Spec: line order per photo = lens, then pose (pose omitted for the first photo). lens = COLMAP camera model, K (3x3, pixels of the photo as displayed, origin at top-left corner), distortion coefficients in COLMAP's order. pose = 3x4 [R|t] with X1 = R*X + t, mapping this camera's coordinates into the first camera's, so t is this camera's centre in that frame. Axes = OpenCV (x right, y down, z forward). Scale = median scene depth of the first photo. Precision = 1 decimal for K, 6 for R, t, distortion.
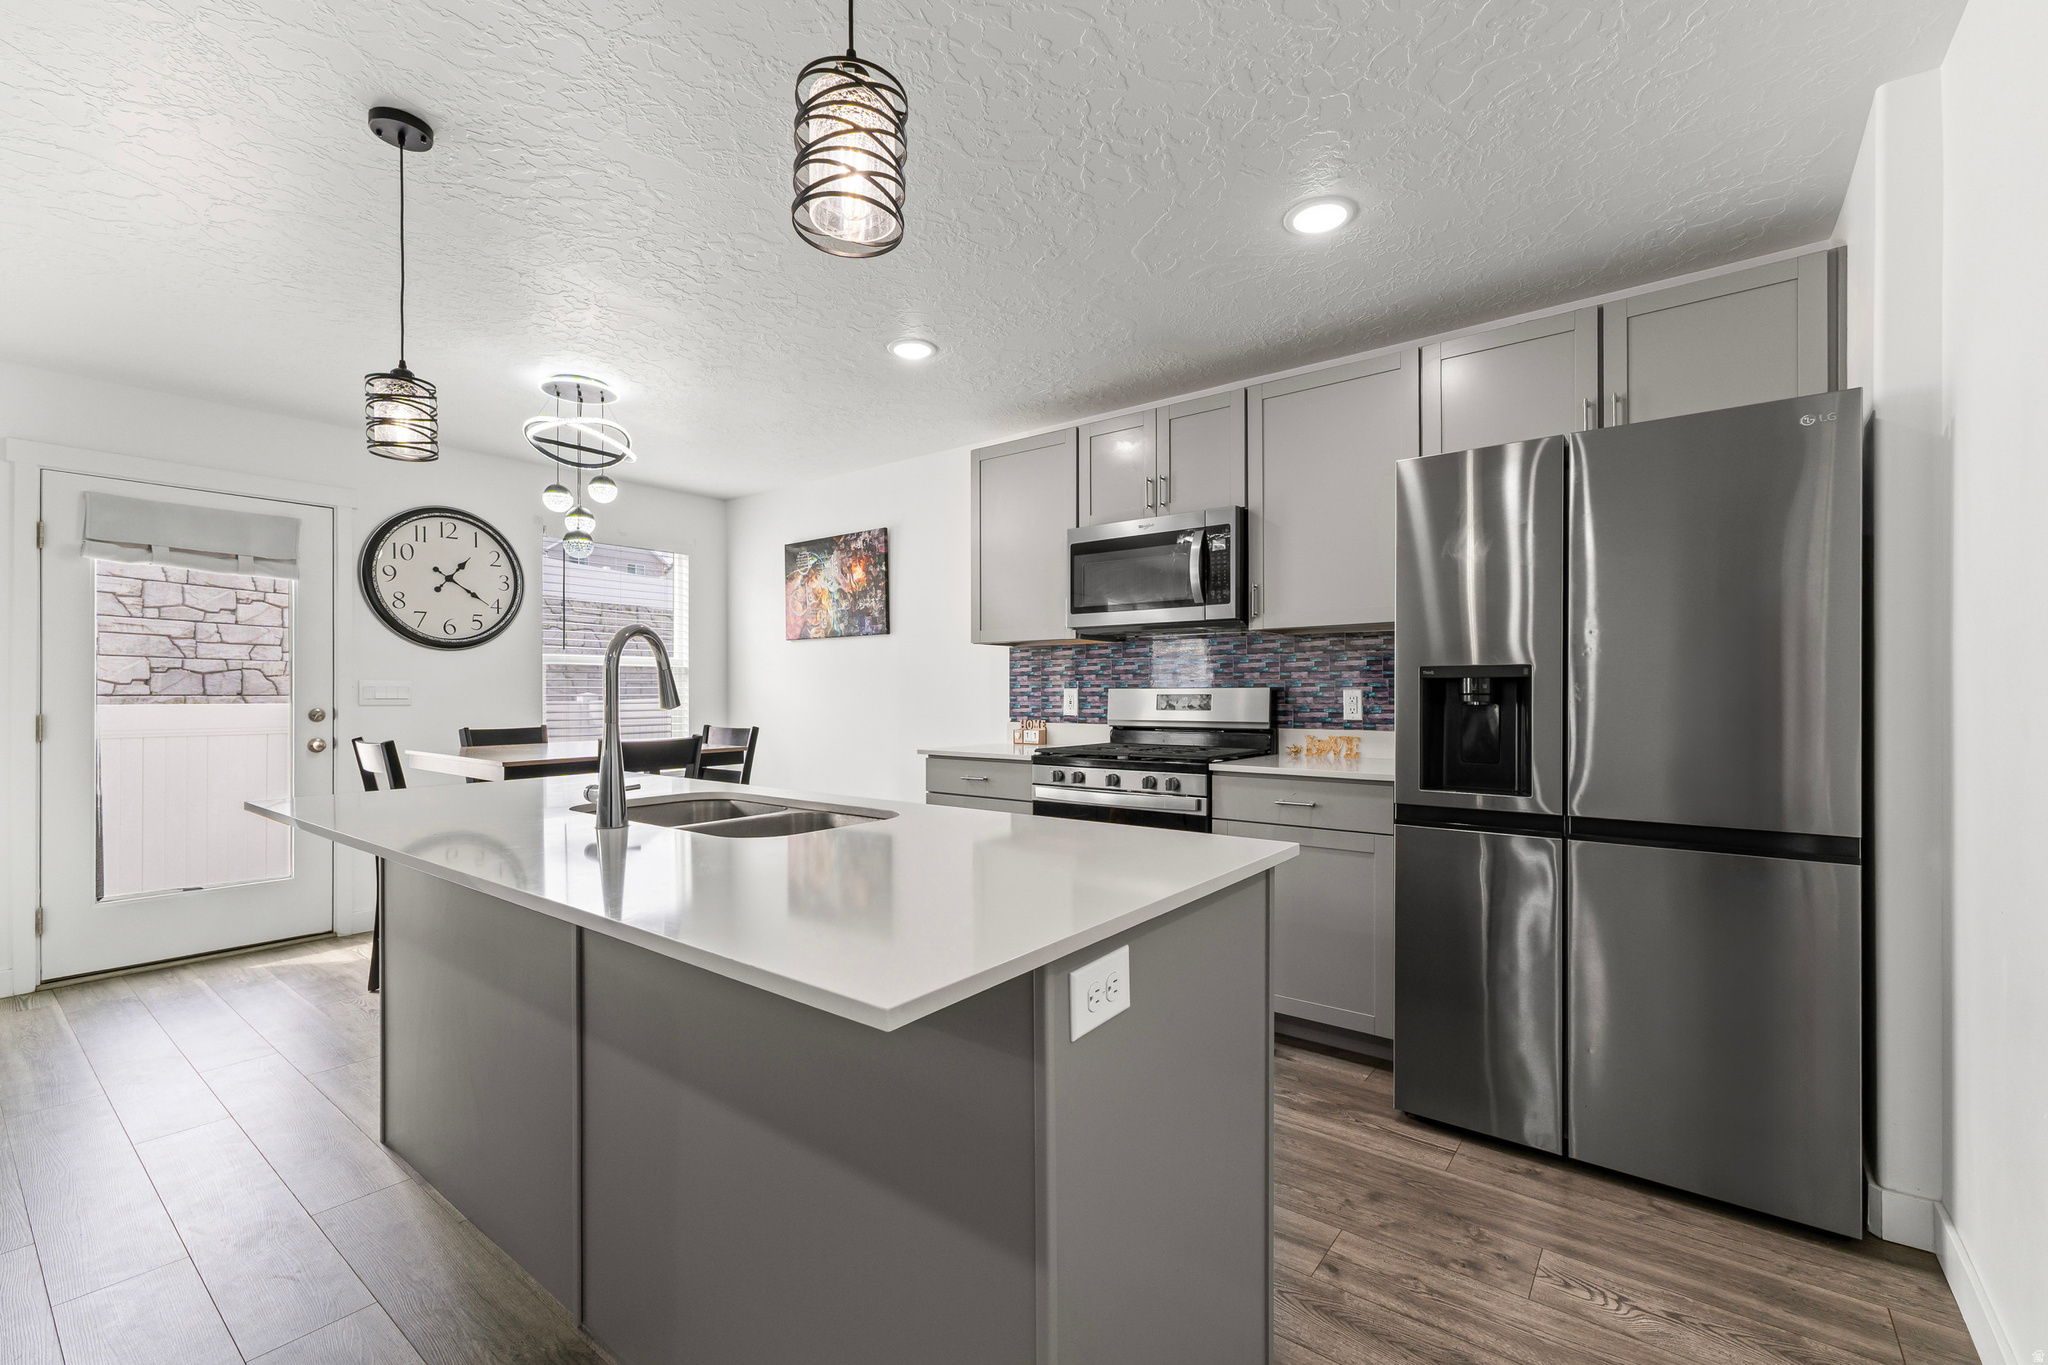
lens RADIAL K [[863.0, 0, 1048.4], [0, 863.0, 688.3], [0, 0, 1]] dist [0.005051, -0.000008]
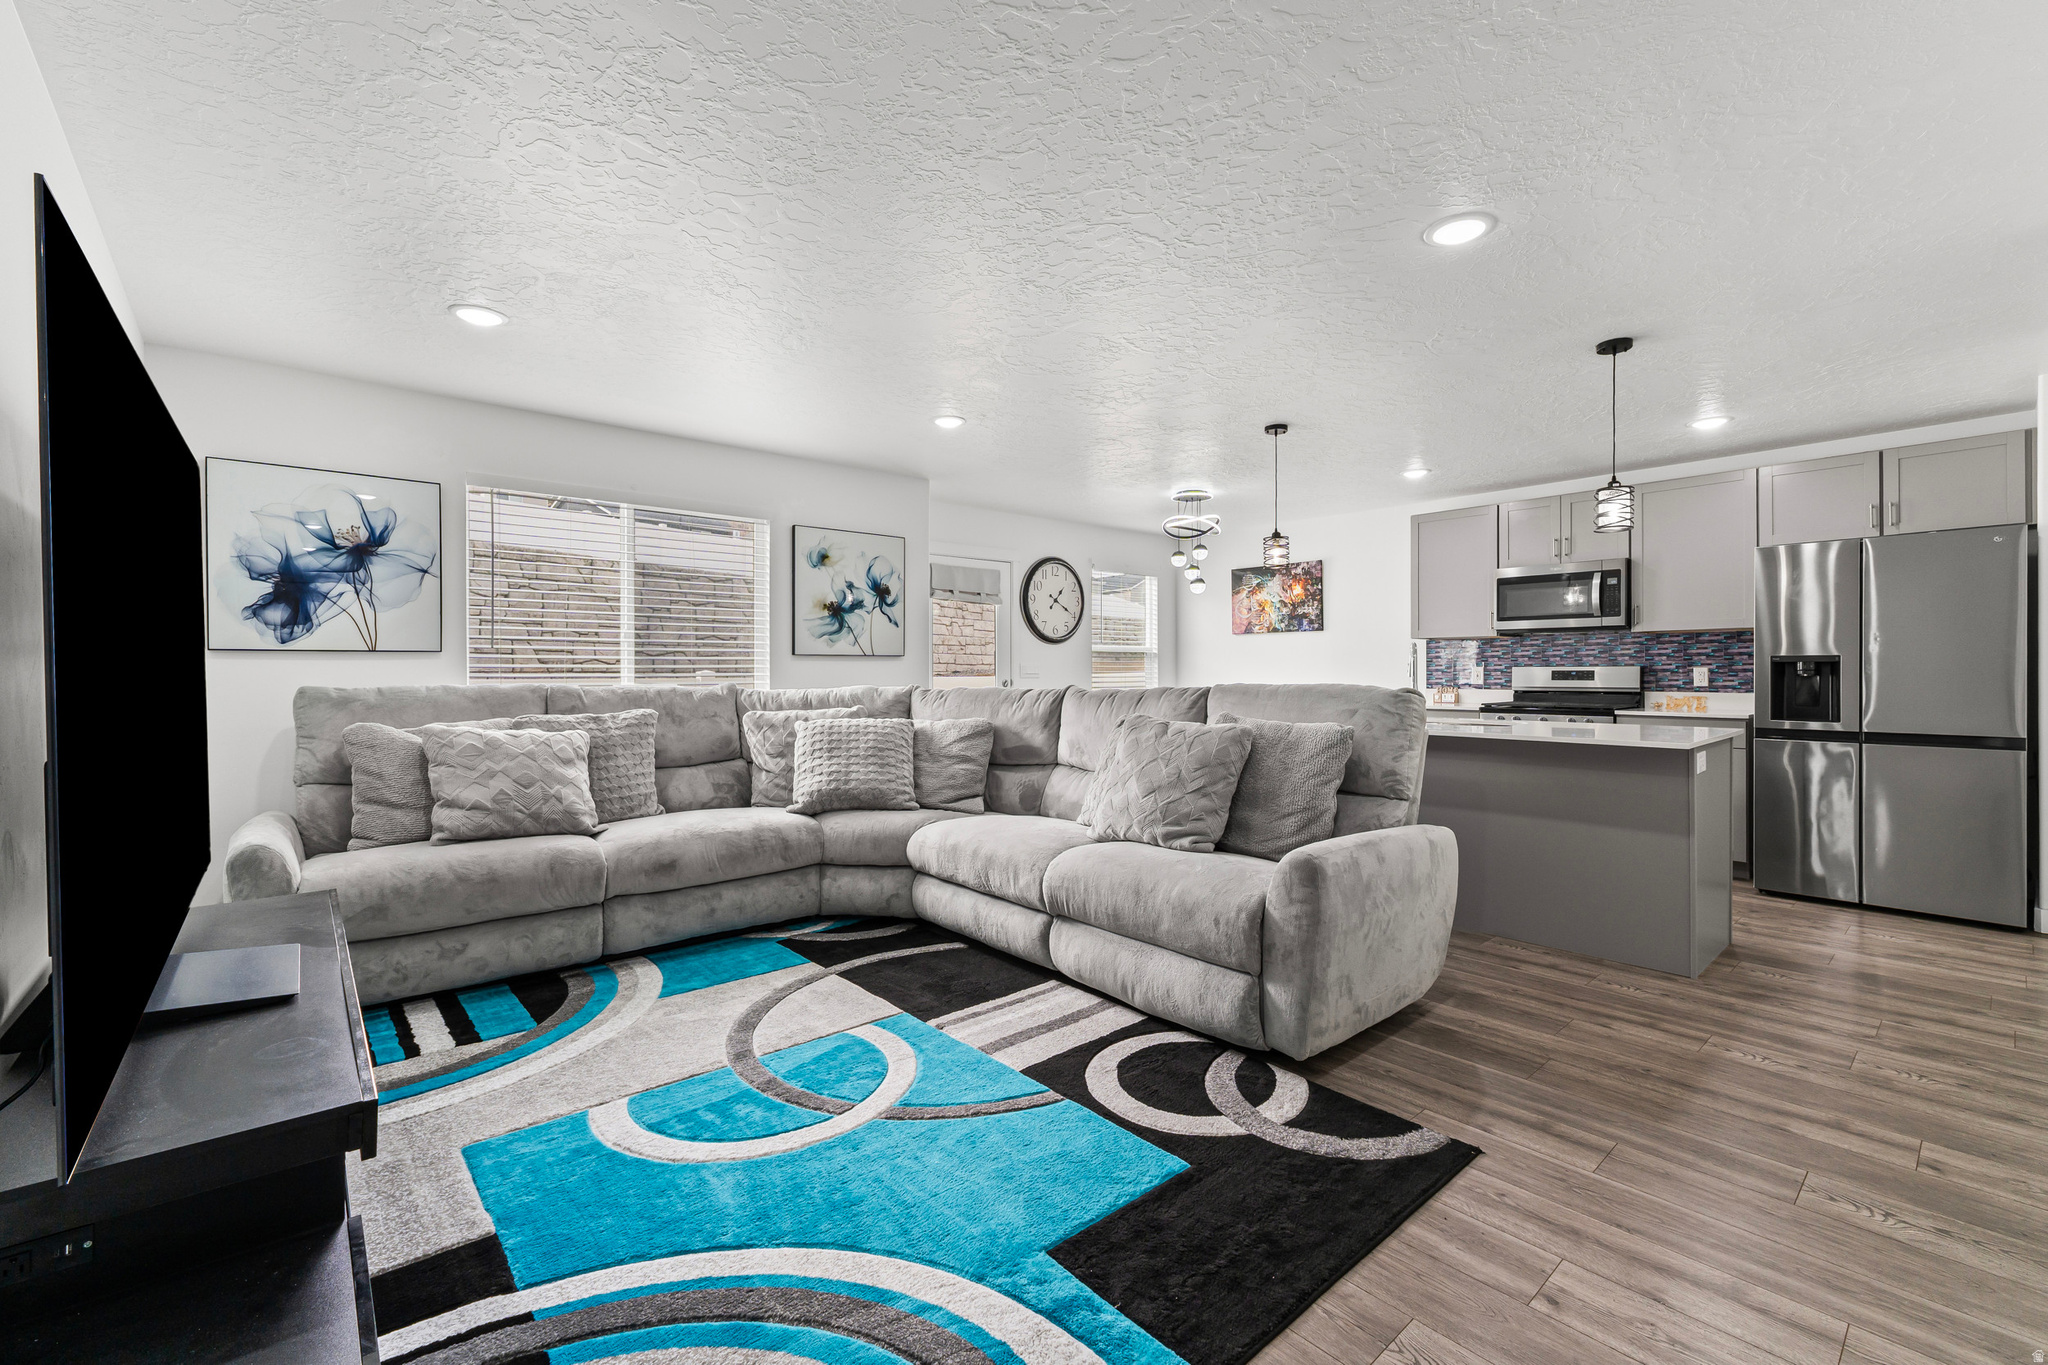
lens RADIAL K [[863.0, 0, 1036.5], [0, 863.0, 661.9], [0, 0, 1]] dist [0.005051, -0.000008]
pose [[0.977454, -0.001976, -0.211137, -0.415473], [0.001055, 0.999989, -0.004473, -0.002438], [0.211144, 0.004150, 0.977446, -0.673809]]
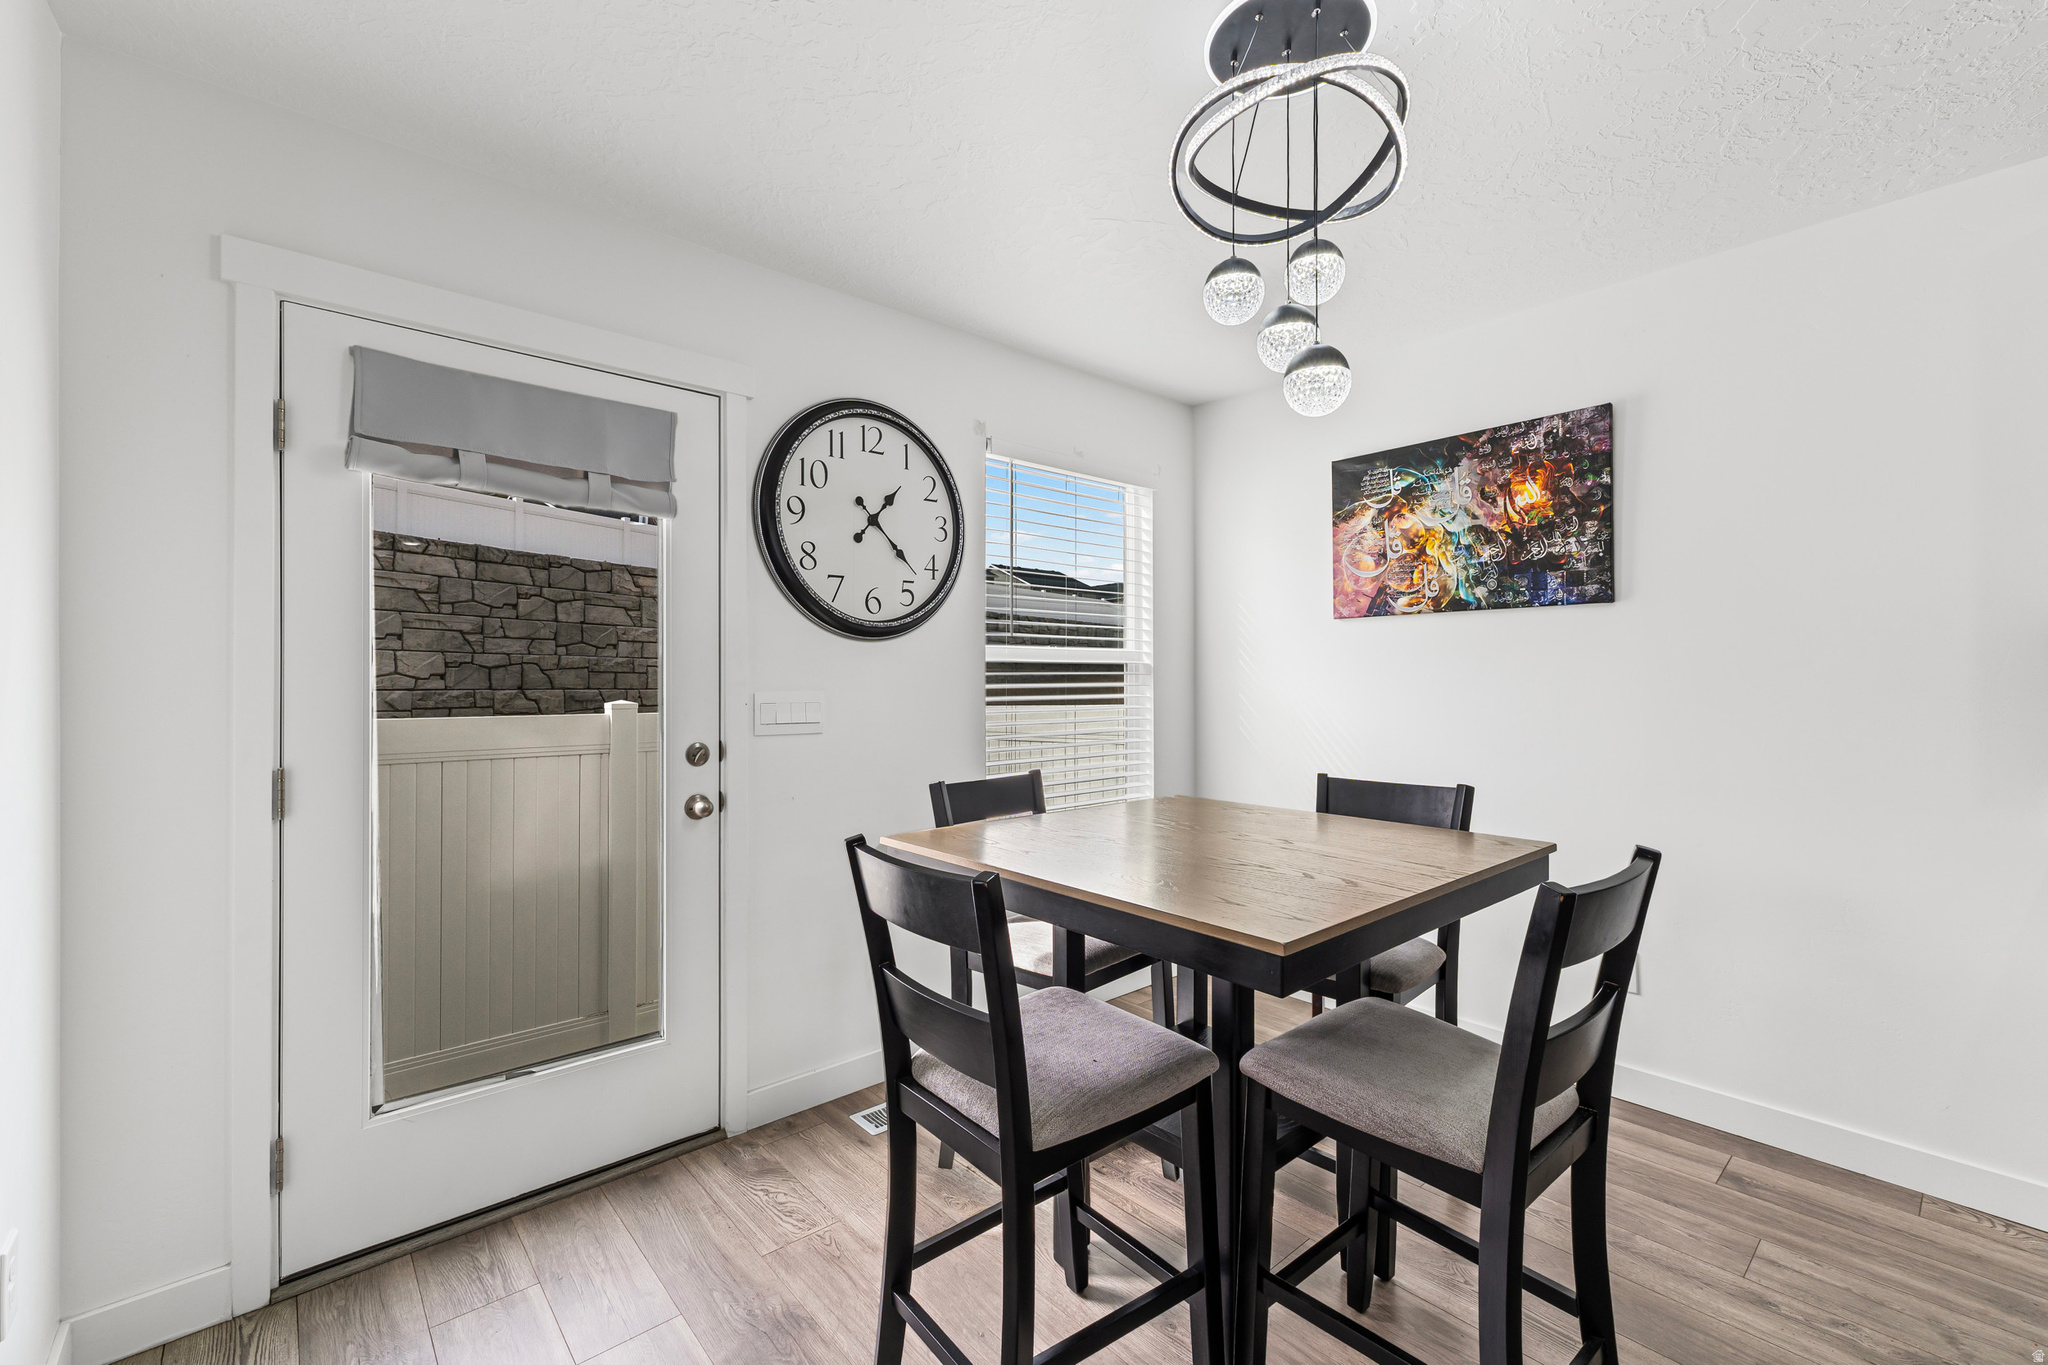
lens RADIAL K [[863.0, 0, 1053.8], [0, 863.0, 674.1], [0, 0, 1]] dist [0.005051, -0.000008]
pose [[0.982303, -0.002652, -0.187279, -0.499204], [0.002142, 0.999993, -0.002923, -0.019822], [0.187286, 0.002470, 0.982302, 0.474546]]
